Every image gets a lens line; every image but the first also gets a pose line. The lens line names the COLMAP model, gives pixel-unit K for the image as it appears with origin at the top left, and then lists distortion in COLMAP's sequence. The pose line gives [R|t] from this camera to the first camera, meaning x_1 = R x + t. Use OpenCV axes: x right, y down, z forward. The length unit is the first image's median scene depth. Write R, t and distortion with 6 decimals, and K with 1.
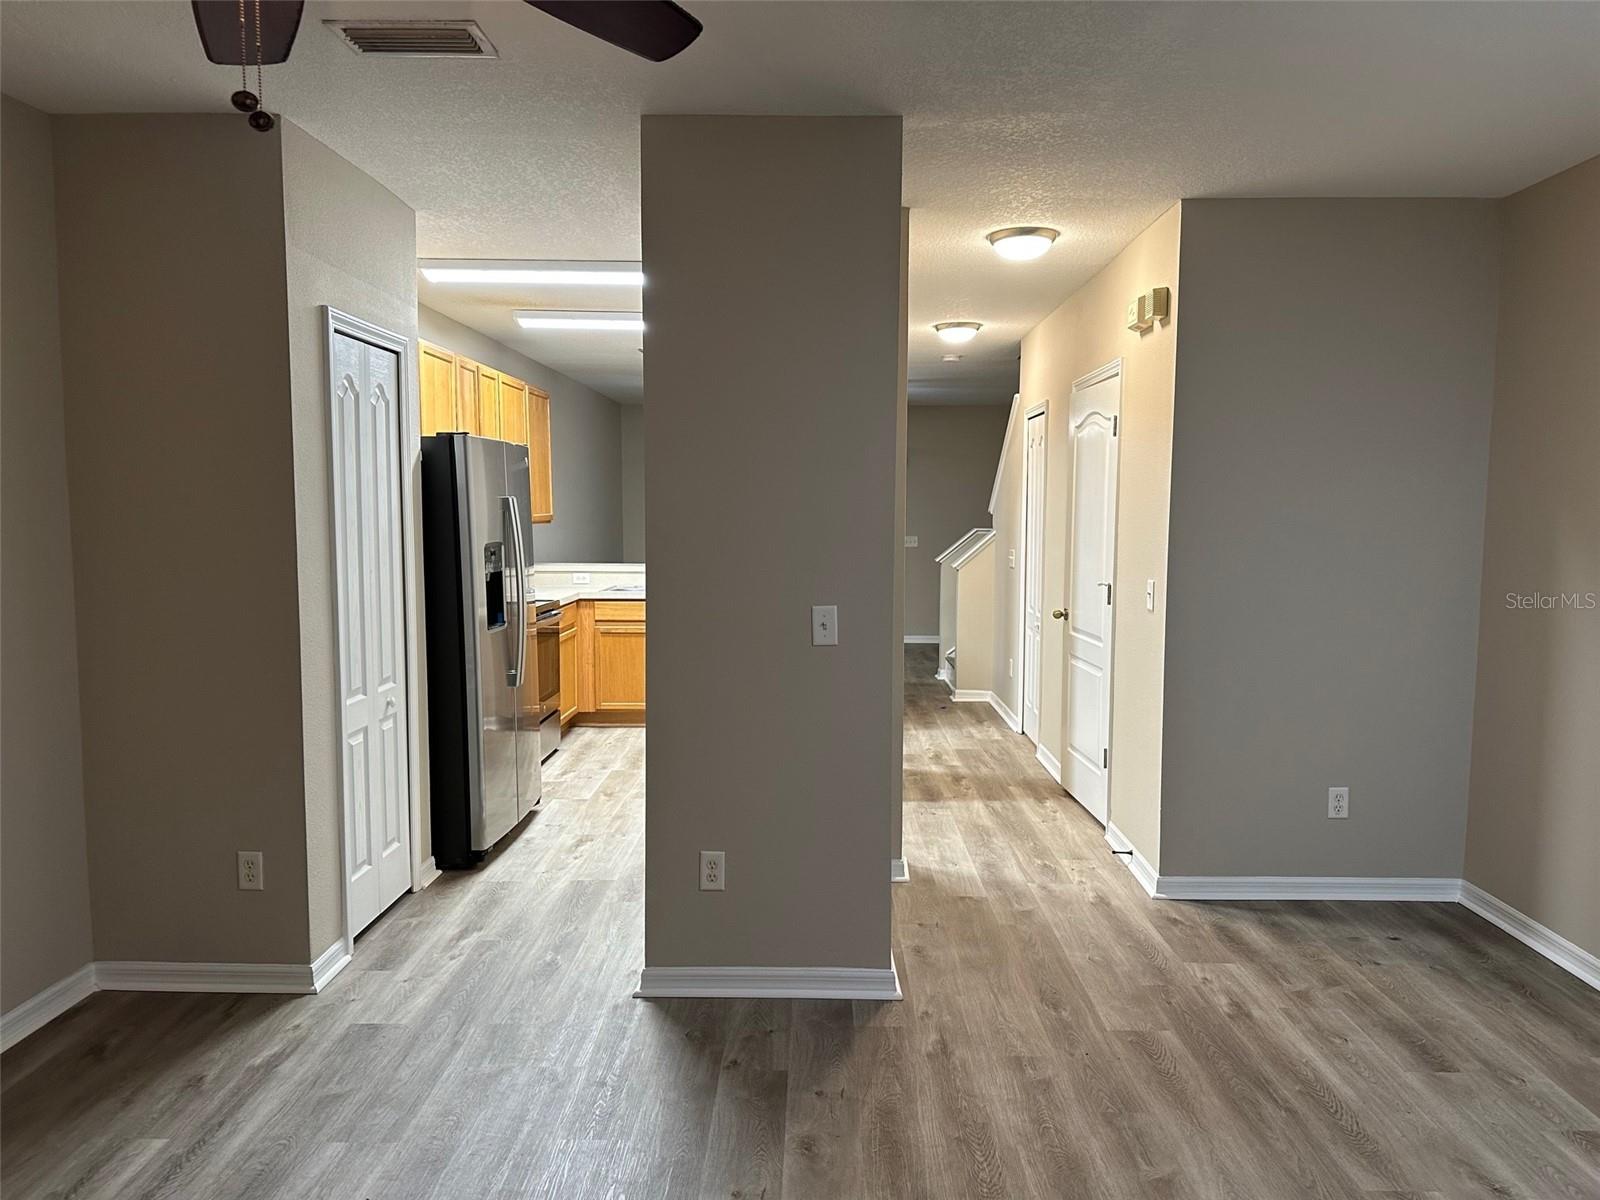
lens RADIAL K [[1127.7, 0, 790.2], [0, 1127.7, 606.5], [0, 0, 1]] dist [0.067088, -0.085690]
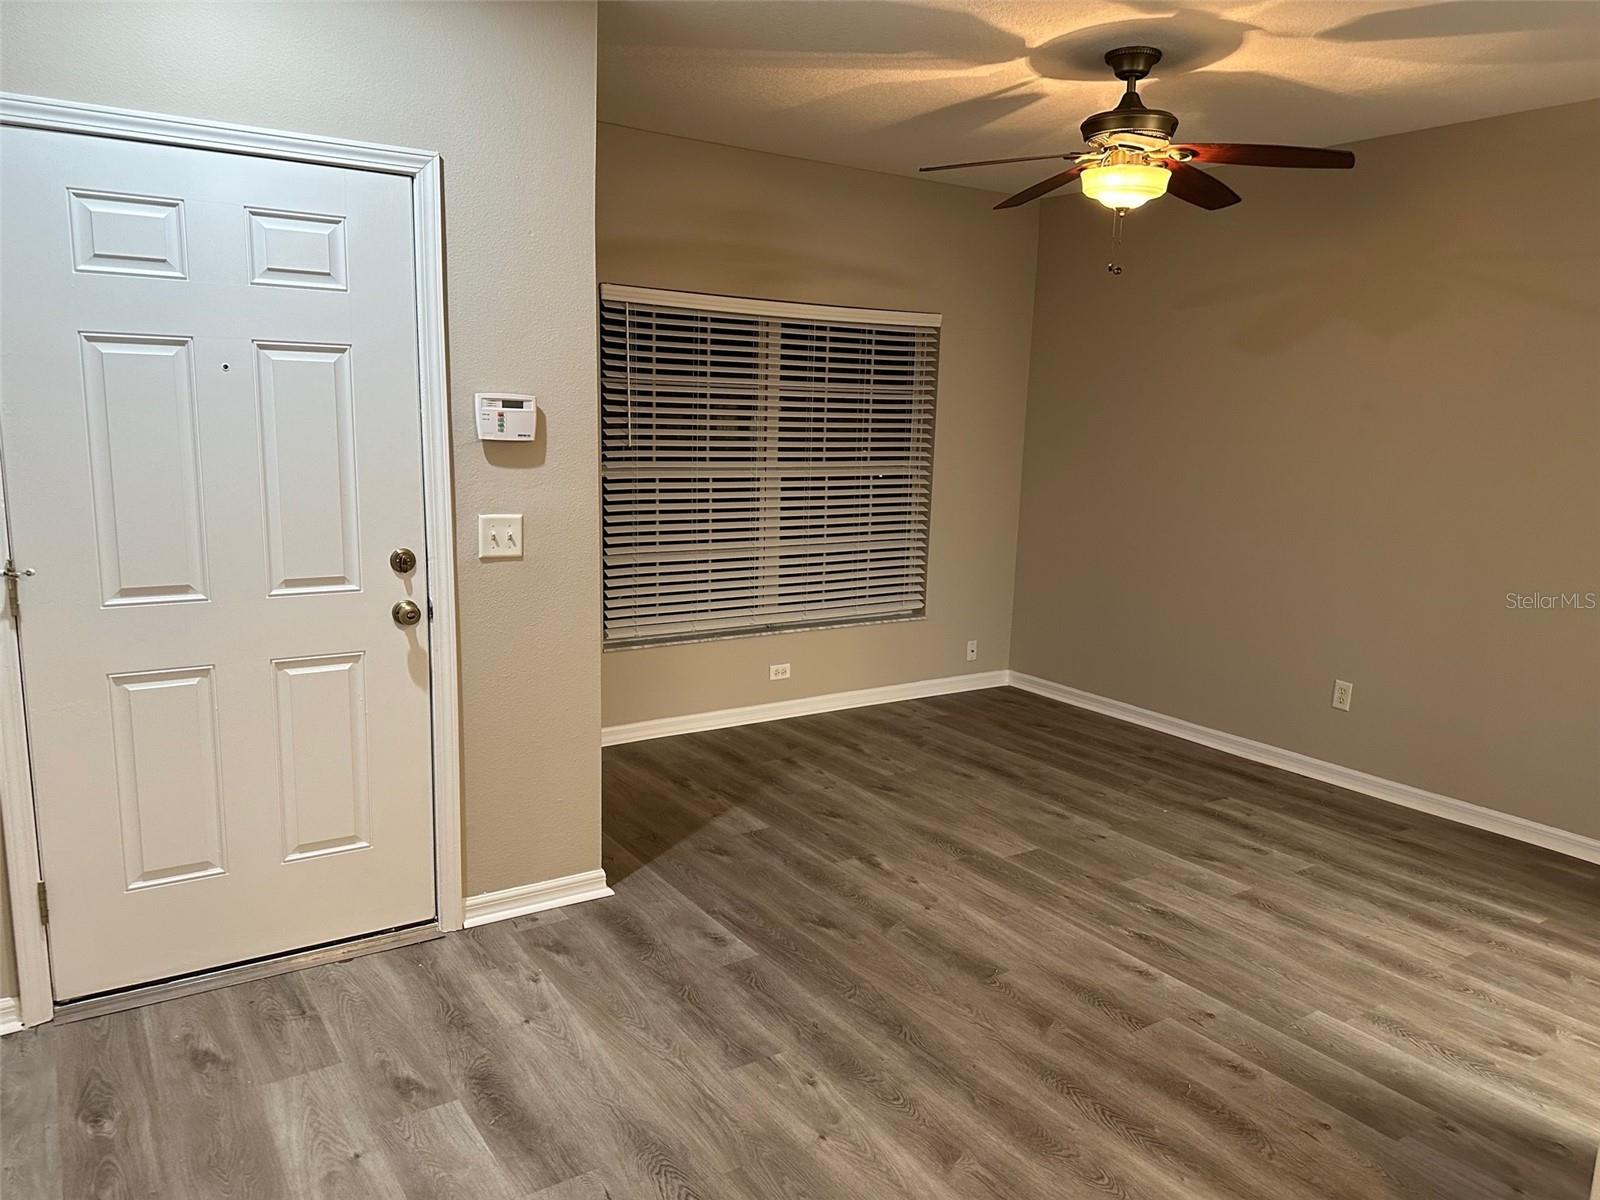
lens RADIAL K [[1127.7, 0, 811.3], [0, 1127.7, 613.4], [0, 0, 1]] dist [0.067088, -0.085690]
pose [[-0.807348, 0.080207, -0.584599, 0.586013], [-0.079632, 0.966846, 0.242626, -0.084372], [0.584677, 0.242437, -0.774194, 0.983277]]
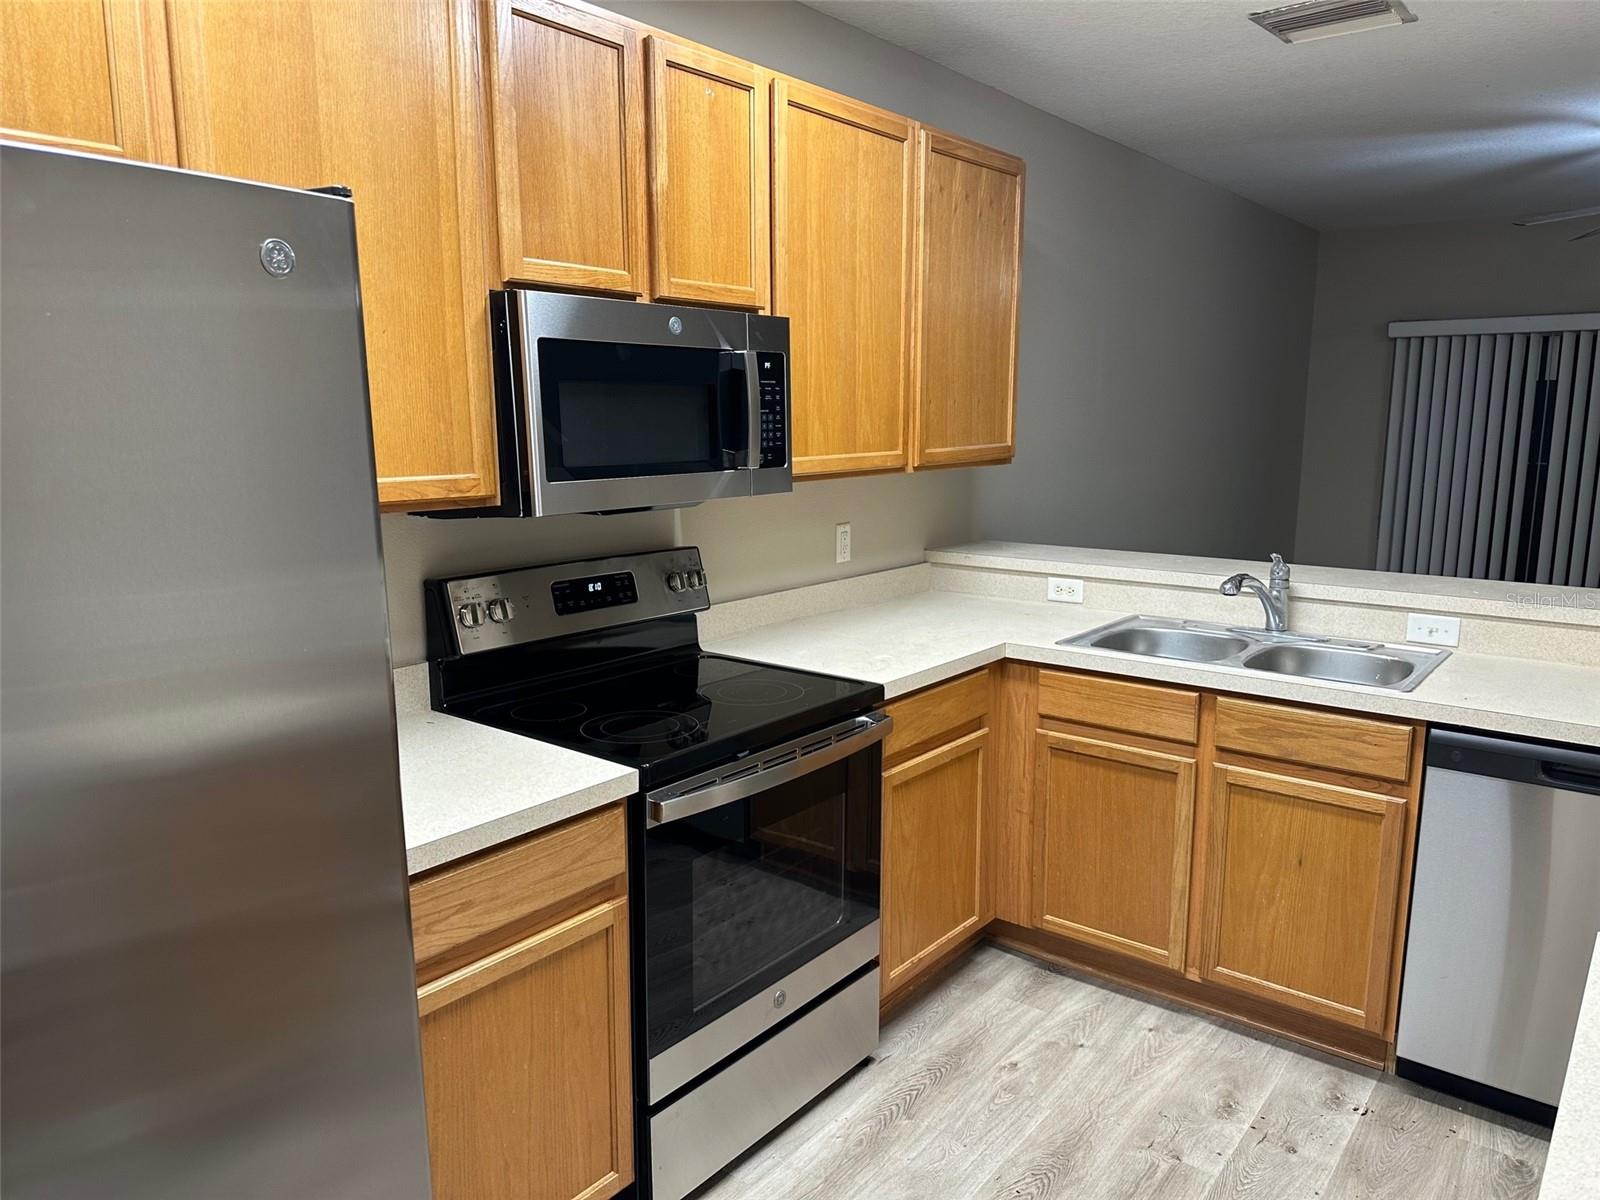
lens RADIAL K [[1127.7, 0, 805.2], [0, 1127.7, 615.8], [0, 0, 1]] dist [0.067088, -0.085690]
pose [[0.809170, 0.102215, -0.578616, -0.020252], [-0.048419, 0.993003, 0.107707, -0.115197], [0.585577, -0.059137, 0.808457, 1.164990]]
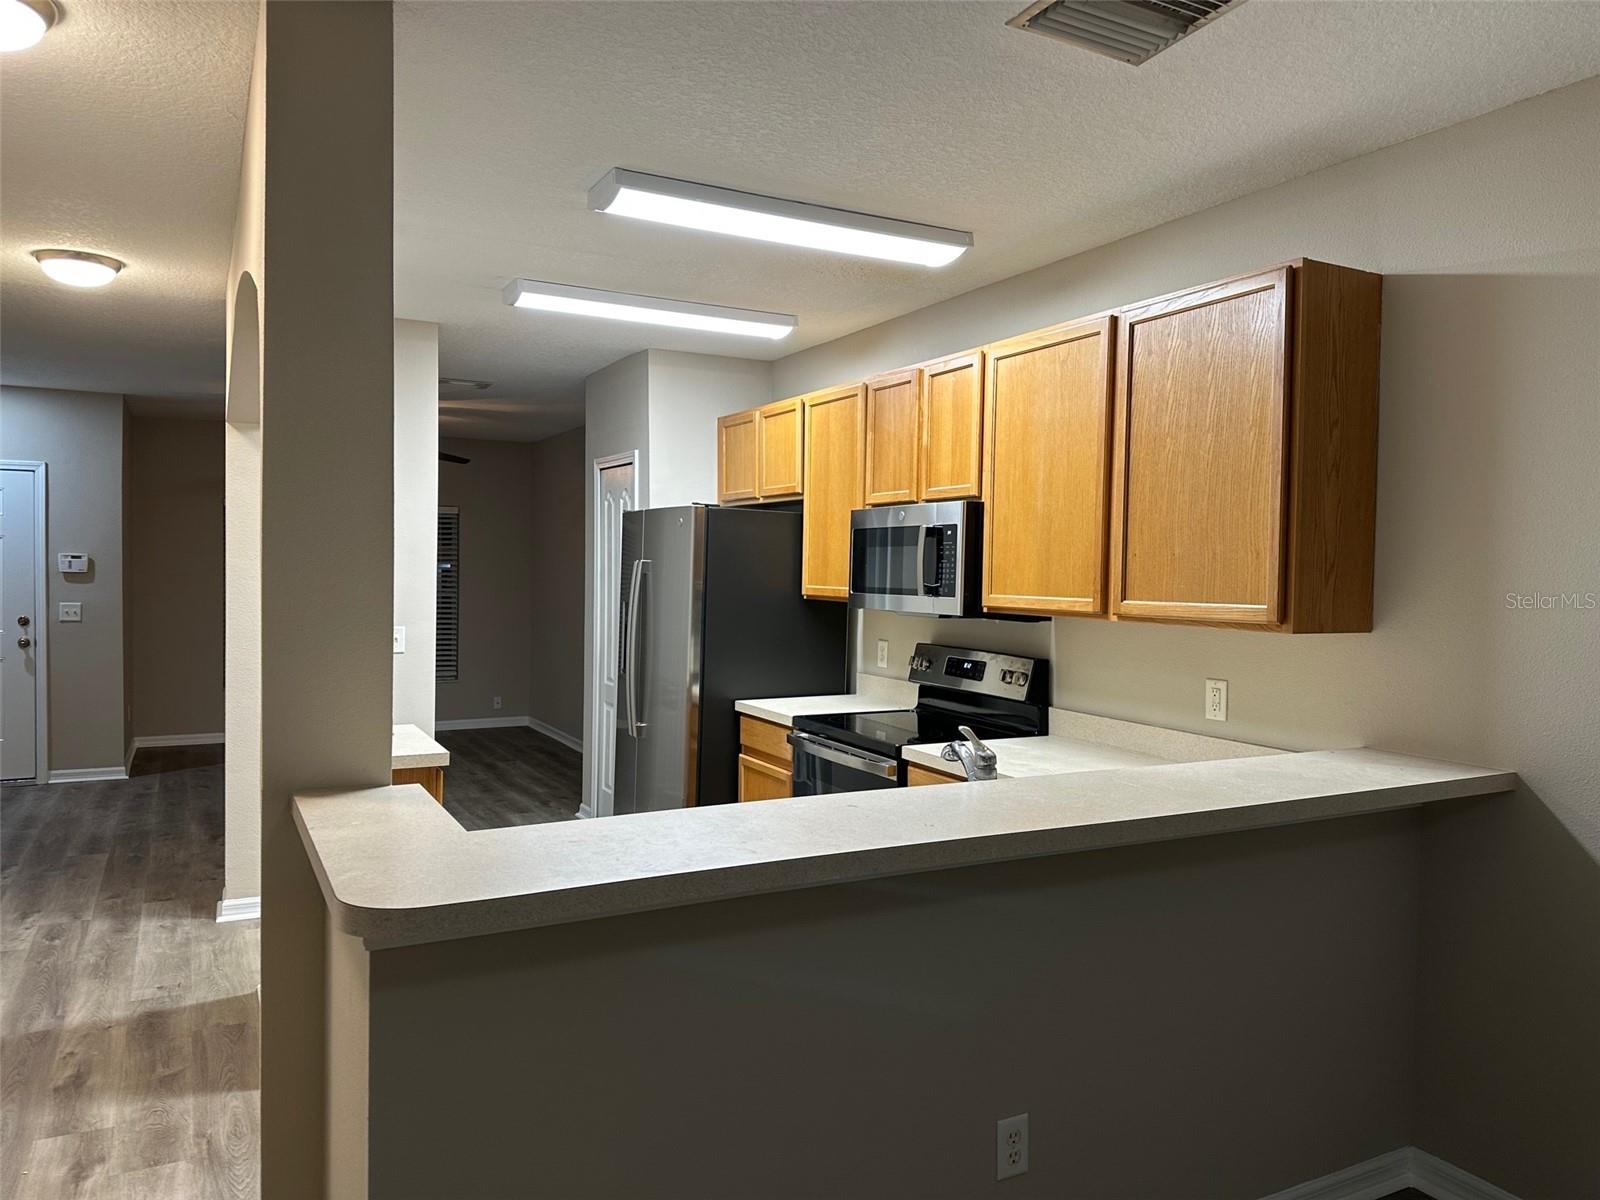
lens RADIAL K [[1127.7, 0, 806.3], [0, 1127.7, 605.9], [0, 0, 1]] dist [0.067088, -0.085690]
pose [[-0.868379, 0.000527, -0.495900, 0.177035], [-0.062663, 0.991867, 0.110785, -0.221590], [0.491925, 0.127278, -0.861284, 2.441940]]
